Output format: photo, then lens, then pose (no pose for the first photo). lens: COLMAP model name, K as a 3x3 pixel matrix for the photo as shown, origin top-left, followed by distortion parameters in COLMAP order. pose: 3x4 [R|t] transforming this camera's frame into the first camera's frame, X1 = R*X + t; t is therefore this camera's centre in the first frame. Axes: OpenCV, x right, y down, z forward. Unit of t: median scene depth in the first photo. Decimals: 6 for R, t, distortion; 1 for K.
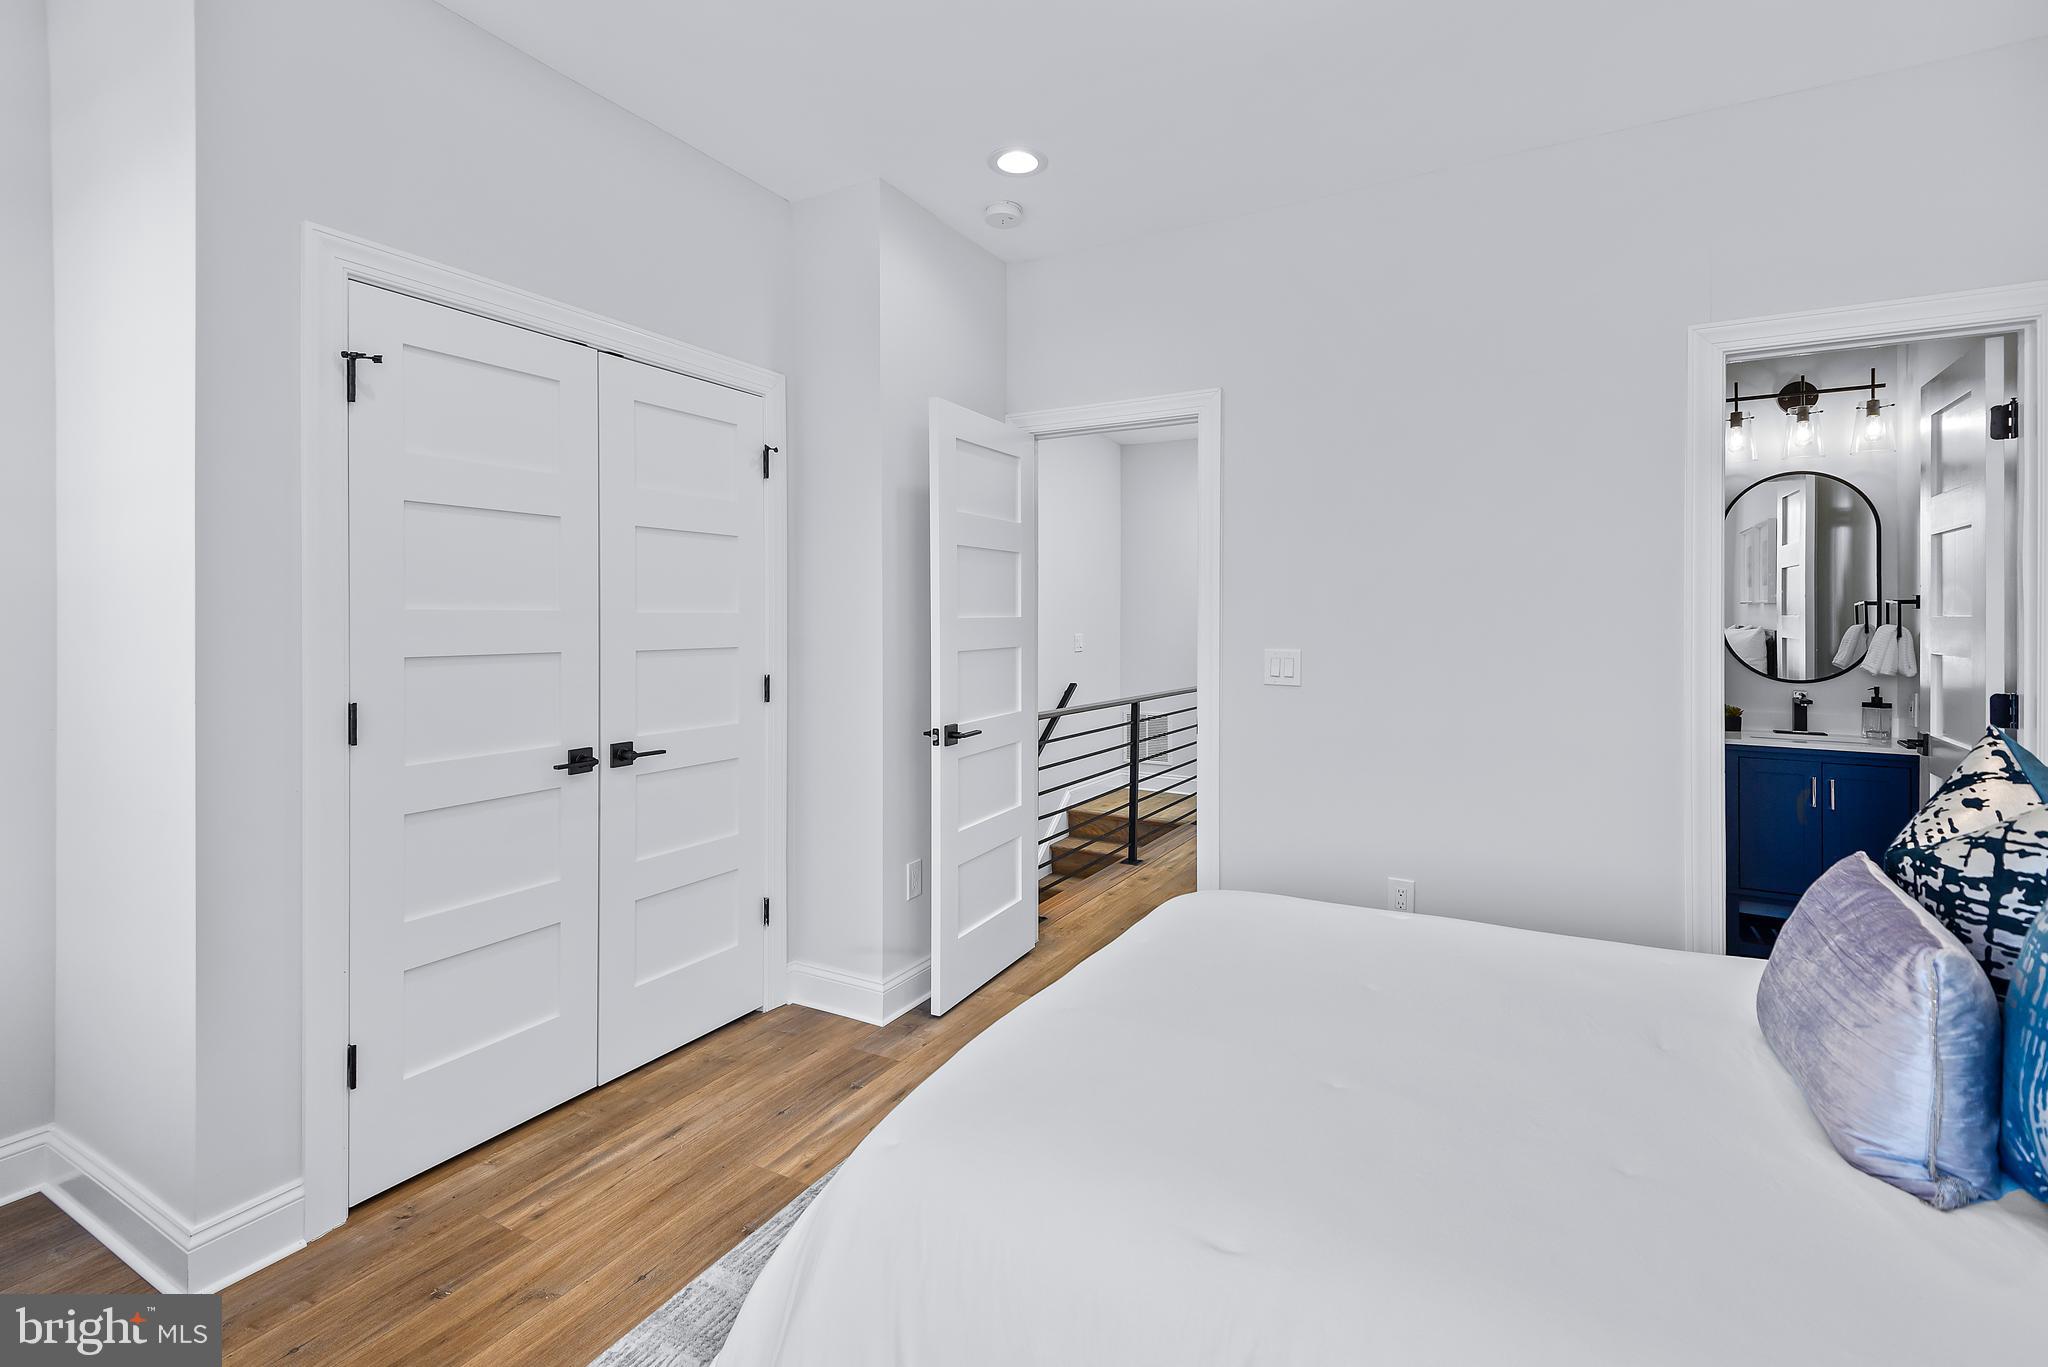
lens RADIAL K [[933.9, 0, 1033.2], [0, 933.9, 621.8], [0, 0, 1]] dist [0.001531, -0.000186]
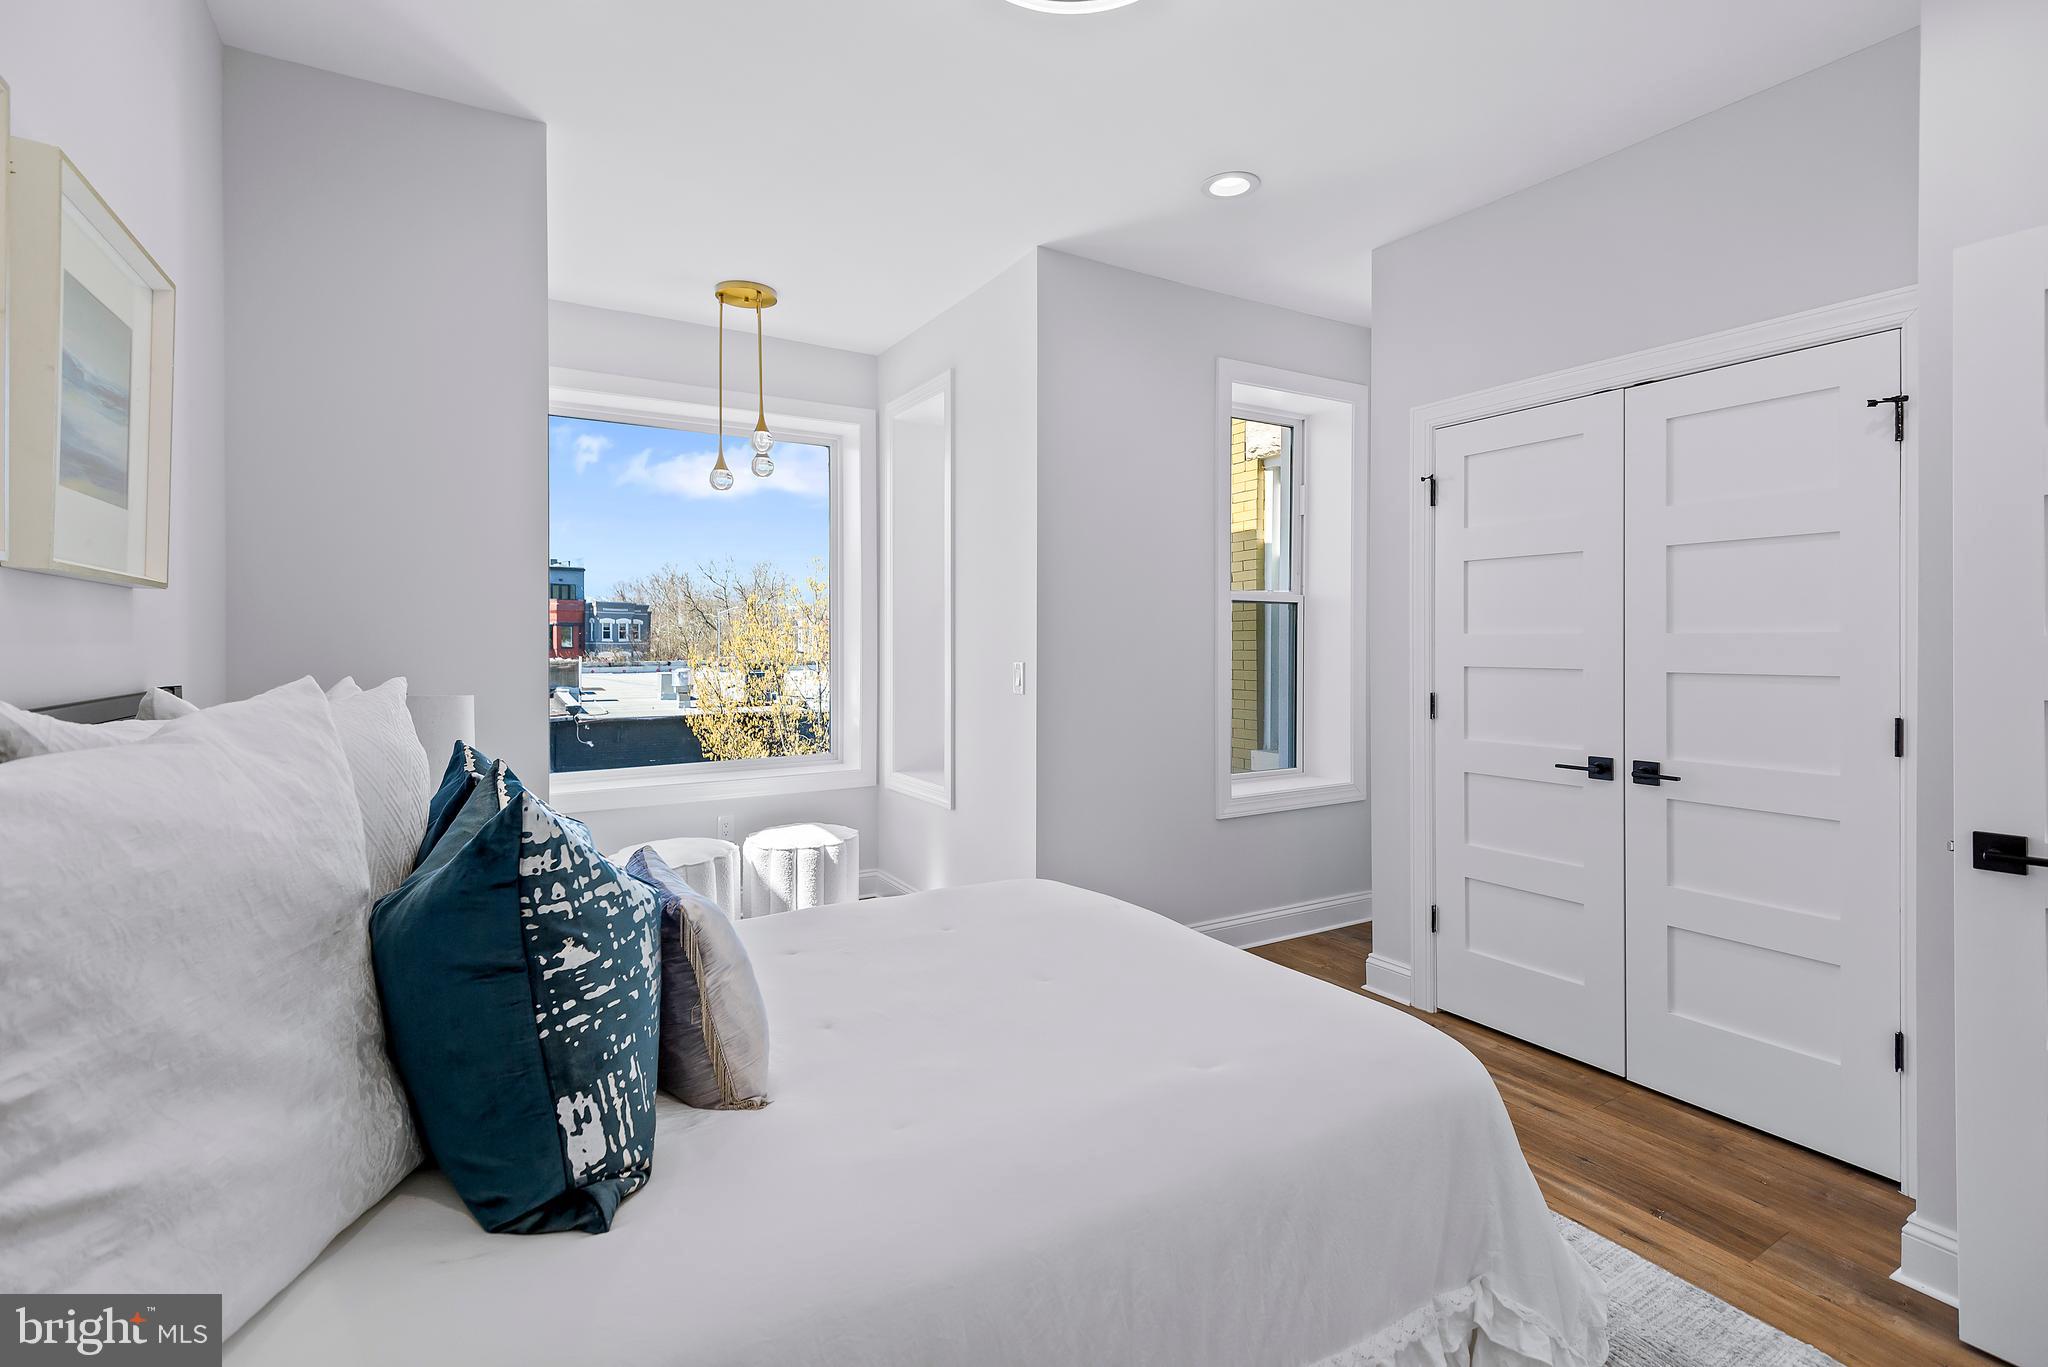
lens RADIAL K [[933.9, 0, 1024.4], [0, 933.9, 667.2], [0, 0, 1]] dist [0.001531, -0.000186]
pose [[-0.507841, 0.016815, -0.861287, 0.792069], [-0.004328, 0.999747, 0.022070, 0.007174], [0.861440, 0.014936, -0.507640, 0.941802]]
